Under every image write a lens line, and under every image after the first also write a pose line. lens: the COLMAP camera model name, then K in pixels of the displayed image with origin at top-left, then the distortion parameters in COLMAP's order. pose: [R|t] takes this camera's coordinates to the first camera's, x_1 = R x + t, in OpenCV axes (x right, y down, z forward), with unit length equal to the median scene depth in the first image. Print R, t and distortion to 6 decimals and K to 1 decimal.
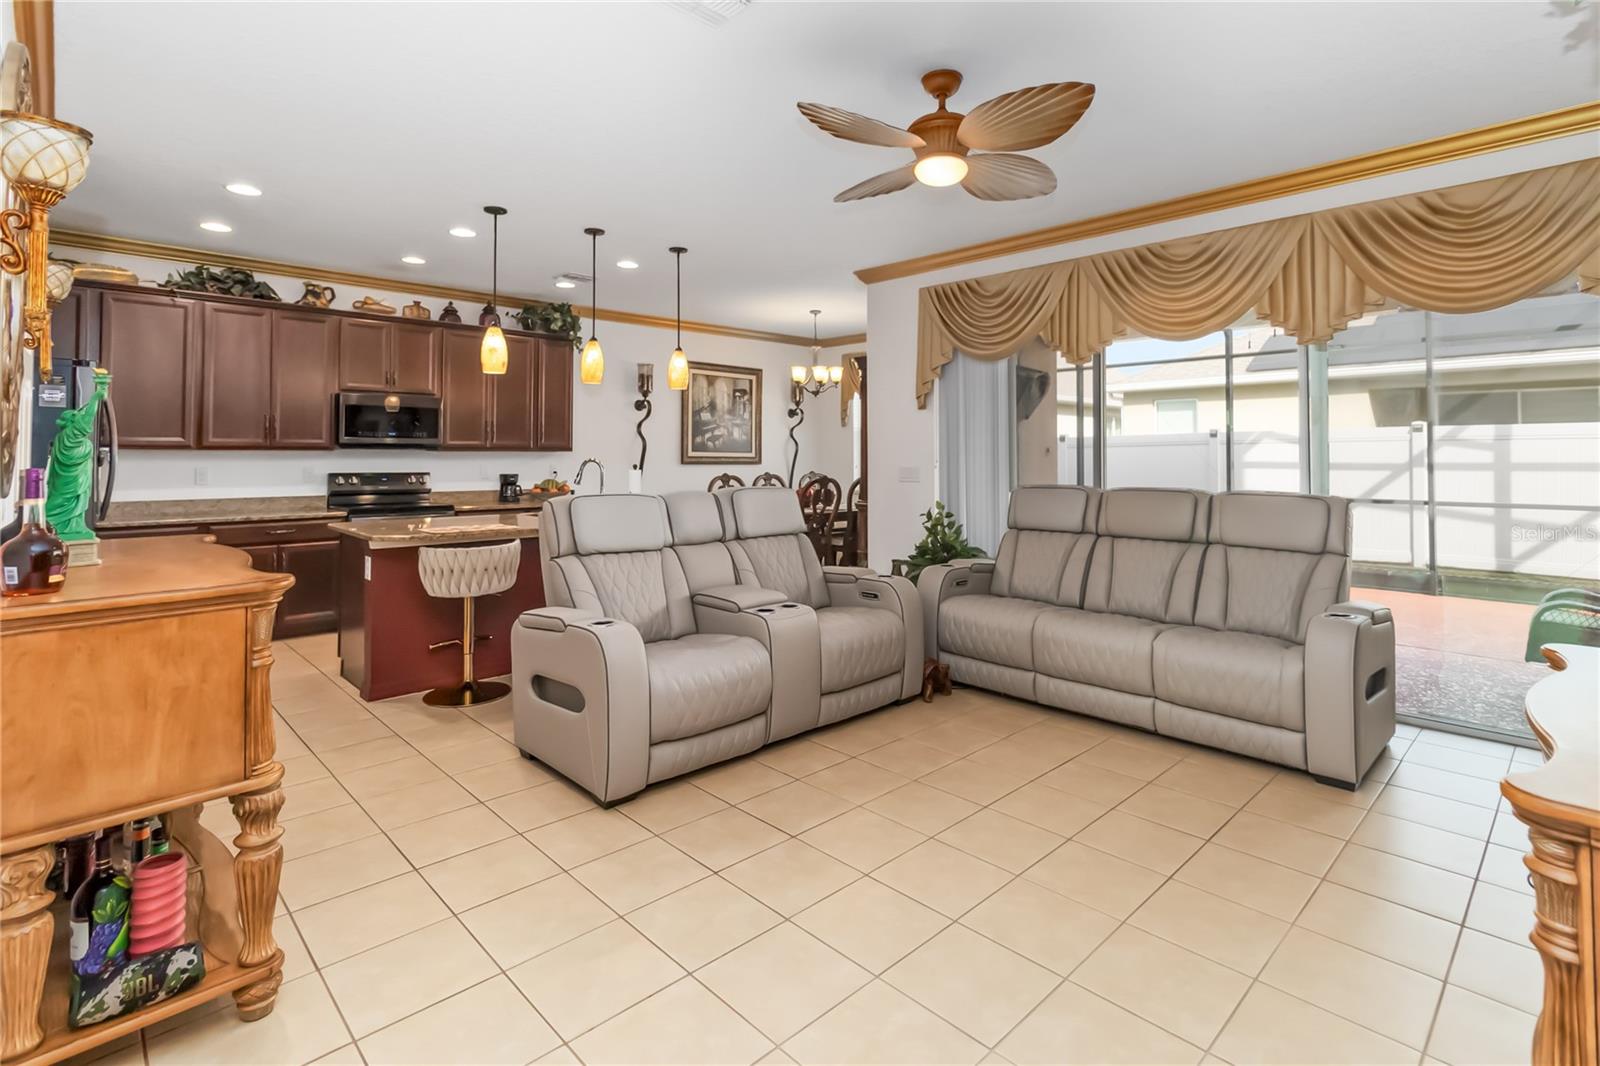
lens RADIAL K [[767.2, 0, 799.2], [0, 767.2, 424.6], [0, 0, 1]] dist [0.018911, 0.000213]
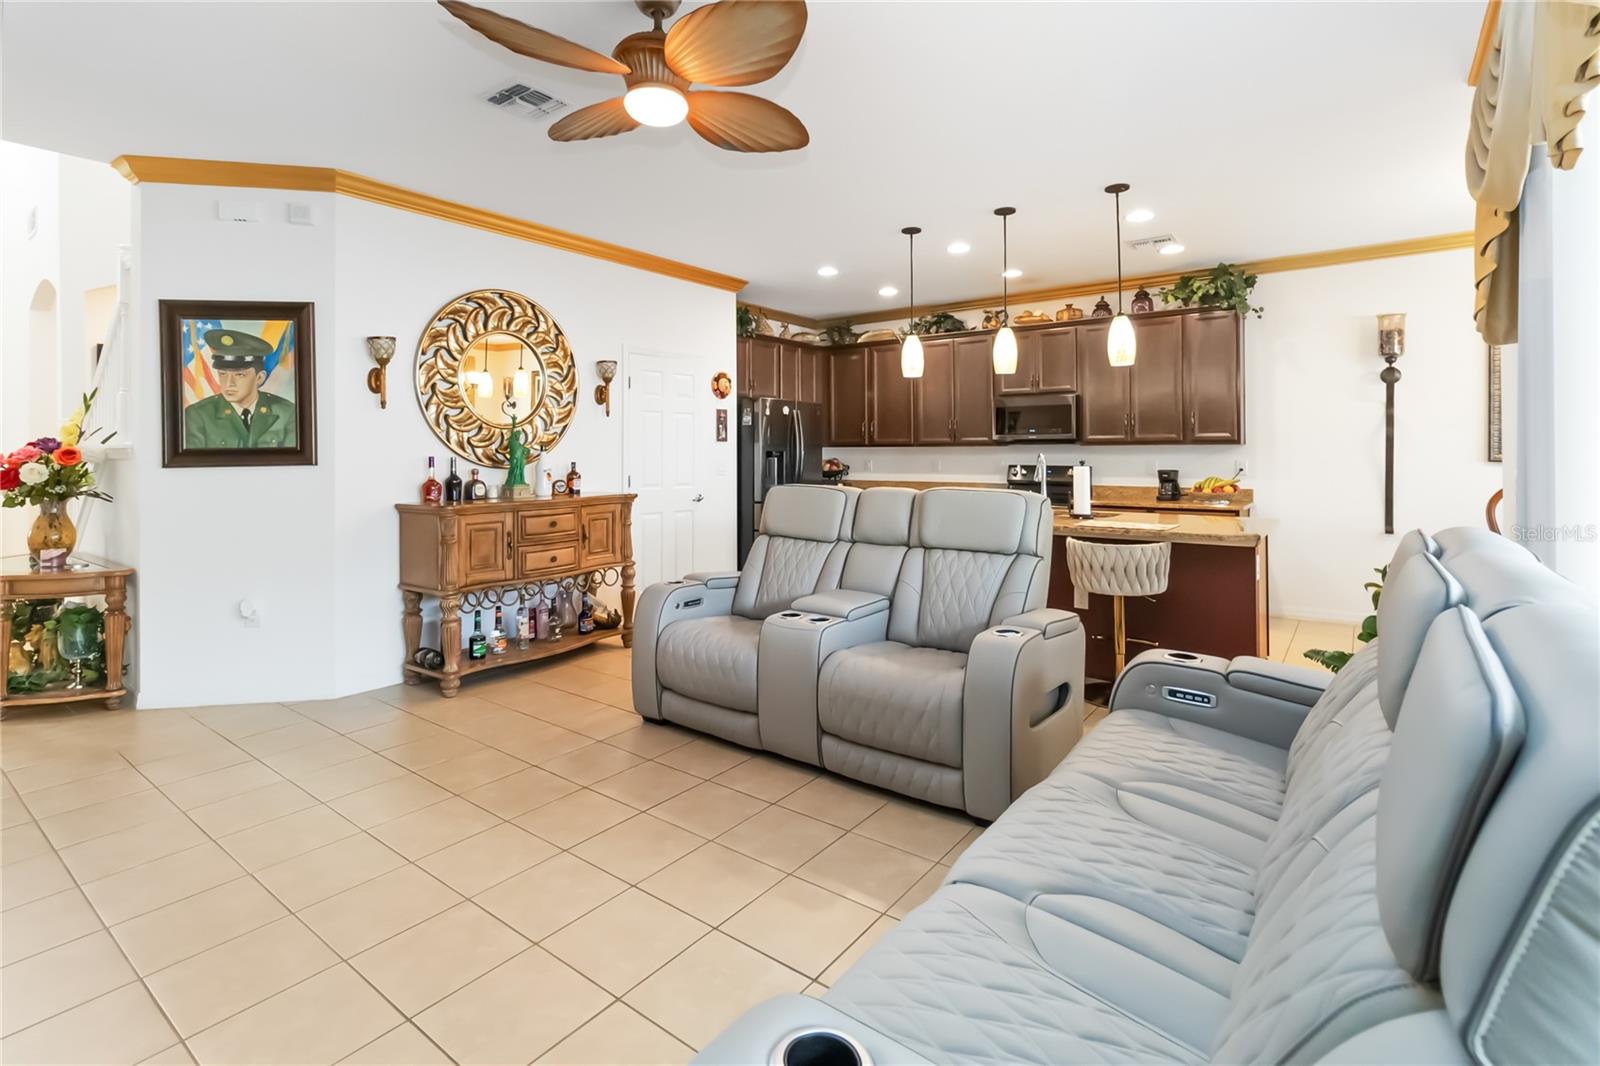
lens RADIAL K [[767.2, 0, 799.2], [0, 767.2, 424.6], [0, 0, 1]] dist [0.018911, 0.000213]
pose [[0.159720, -0.034550, -0.986558, 0.480757], [0.045864, 0.998568, -0.027545, 0.016718], [0.986096, -0.040848, 0.161076, 0.461196]]
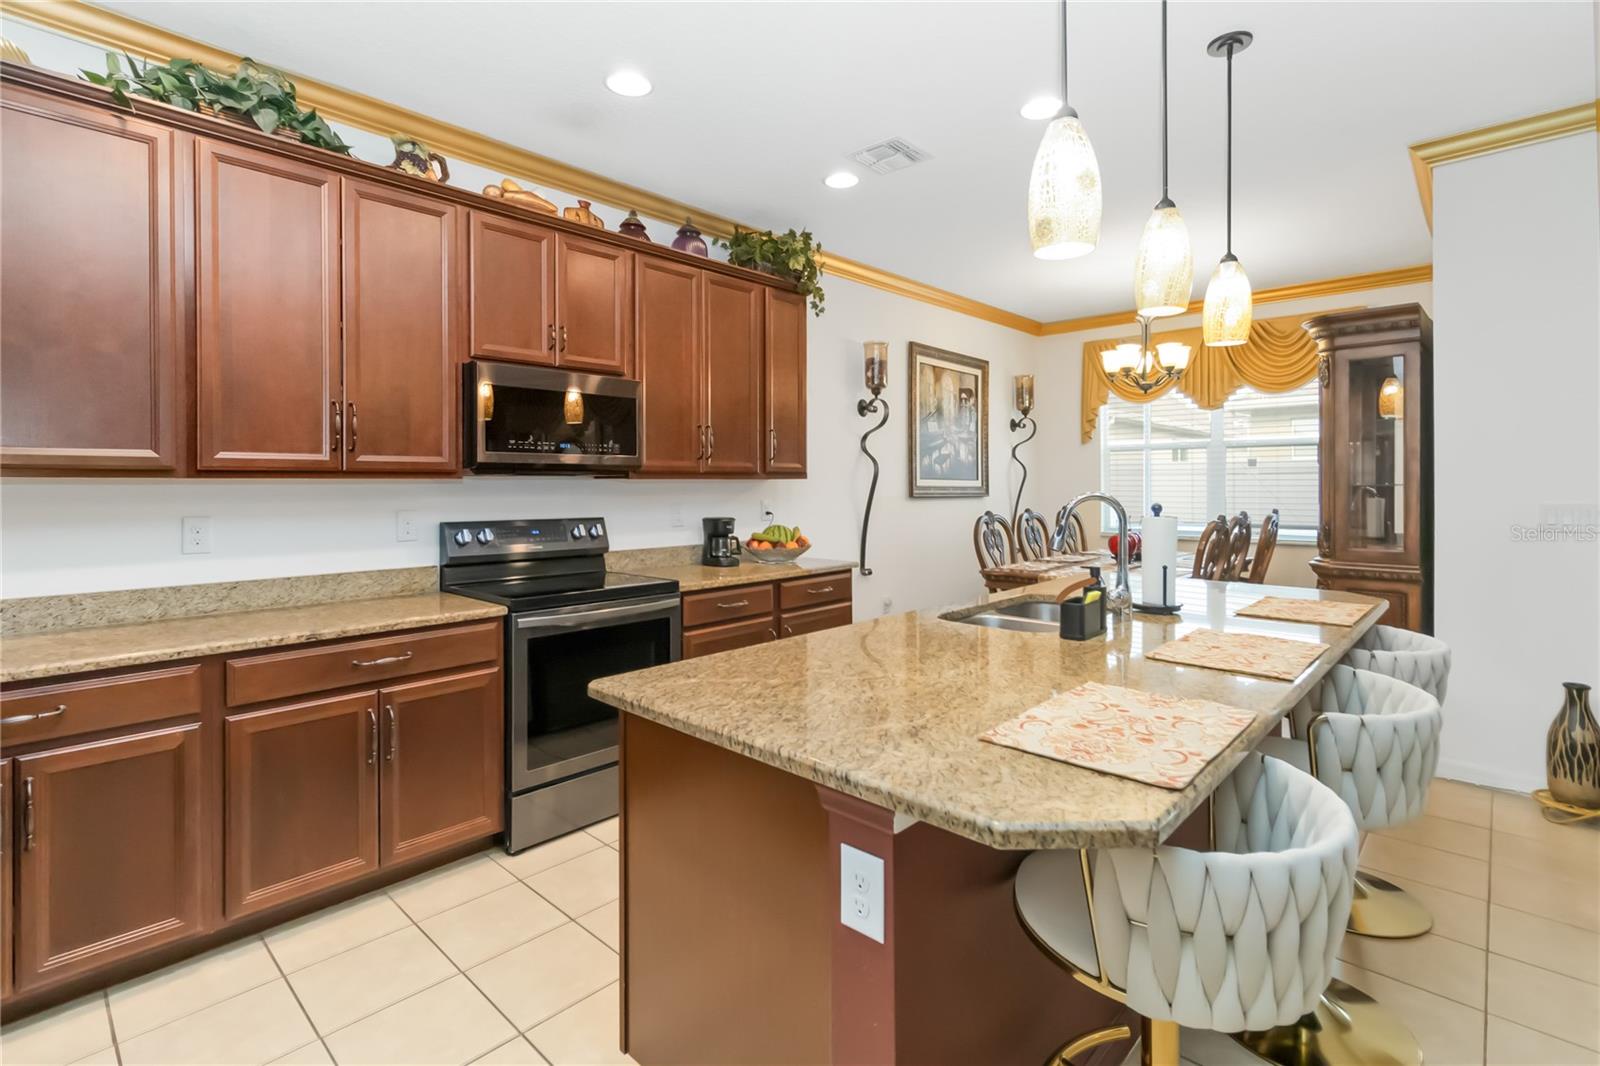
lens RADIAL K [[749.4, 0, 789.5], [0, 749.4, 475.6], [0, 0, 1]] dist [0.005685, 0.001179]
pose [[0.998977, -0.002304, 0.045160, -0.375265], [0.000890, 0.999509, 0.031308, 0.015339], [-0.045210, -0.031236, 0.998489, 0.461720]]
